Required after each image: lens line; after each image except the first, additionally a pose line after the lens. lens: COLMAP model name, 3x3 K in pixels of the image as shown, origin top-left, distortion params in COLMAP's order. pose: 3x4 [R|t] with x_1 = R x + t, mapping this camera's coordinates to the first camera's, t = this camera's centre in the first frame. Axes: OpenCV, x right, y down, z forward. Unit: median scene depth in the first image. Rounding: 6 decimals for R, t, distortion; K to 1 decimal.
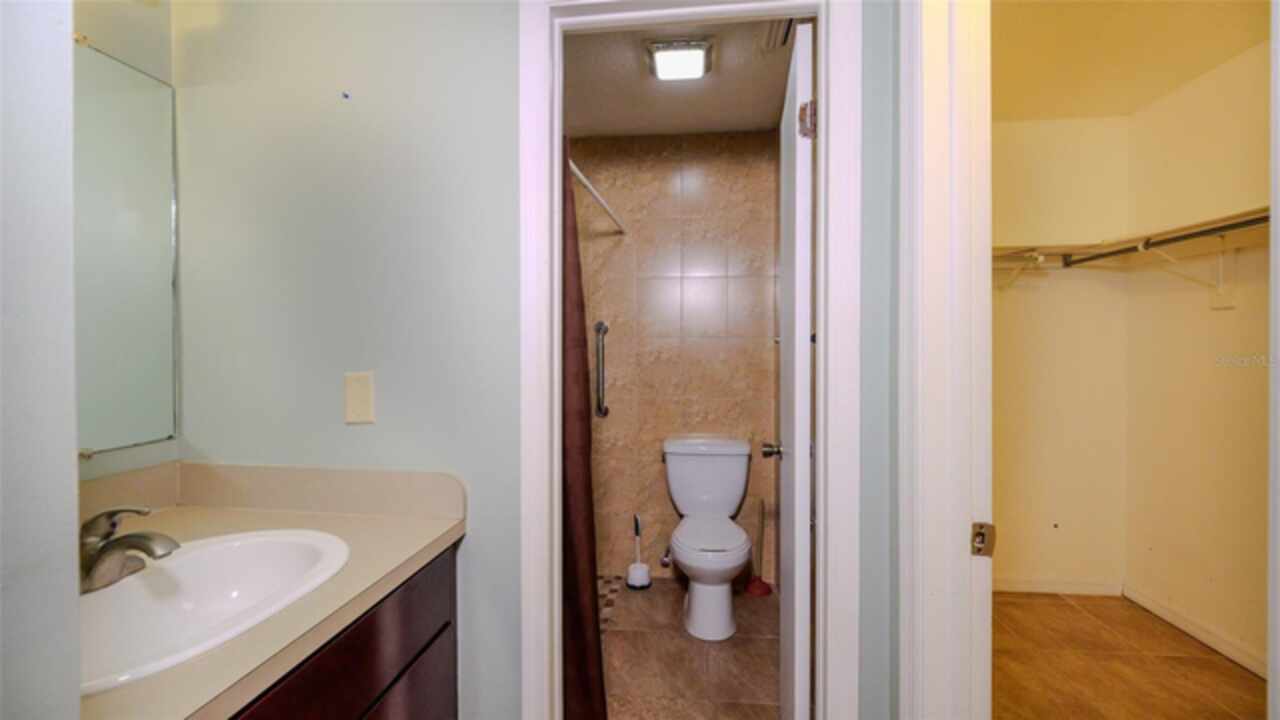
lens RADIAL K [[529.2, 0, 649.7], [0, 529.2, 351.8], [0, 0, 1]] dist [-0.006720, -0.001074]
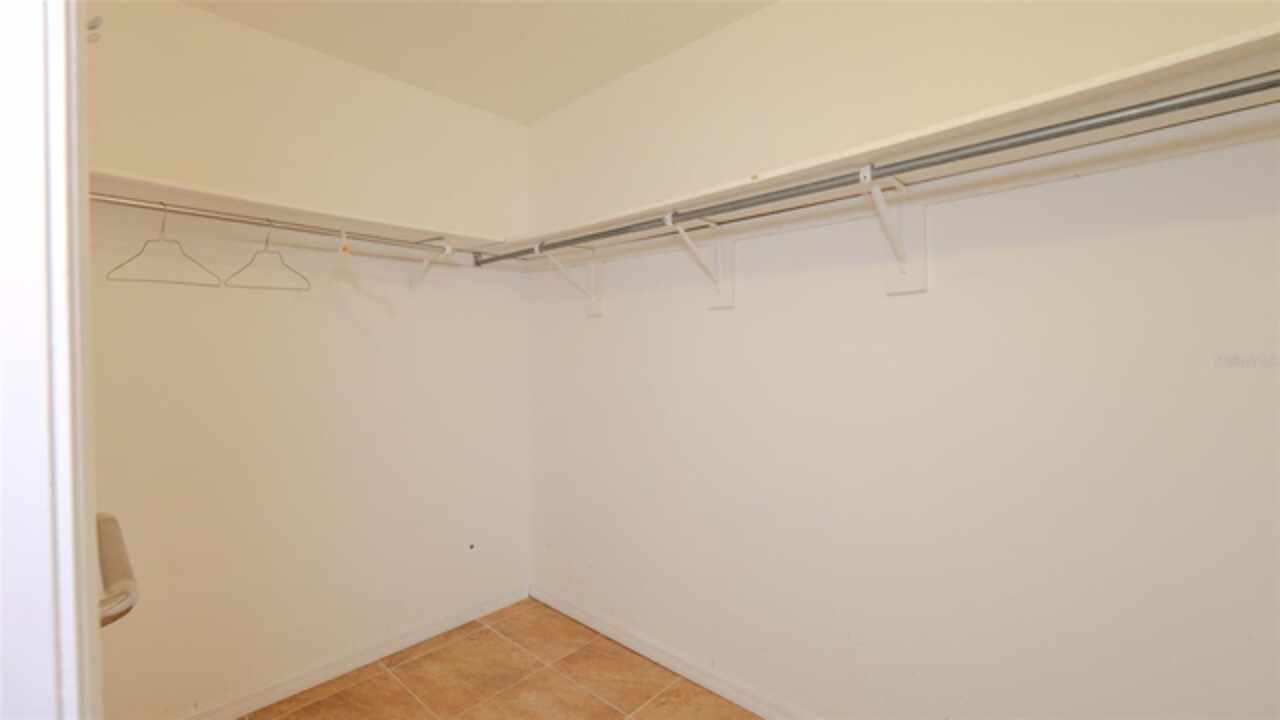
lens RADIAL K [[529.2, 0, 639.7], [0, 529.2, 357.1], [0, 0, 1]] dist [-0.006720, -0.001074]
pose [[0.597435, -0.013871, 0.801797, 0.232668], [0.013999, 0.999878, 0.006867, -0.002284], [-0.801795, 0.007122, 0.597557, 0.233512]]
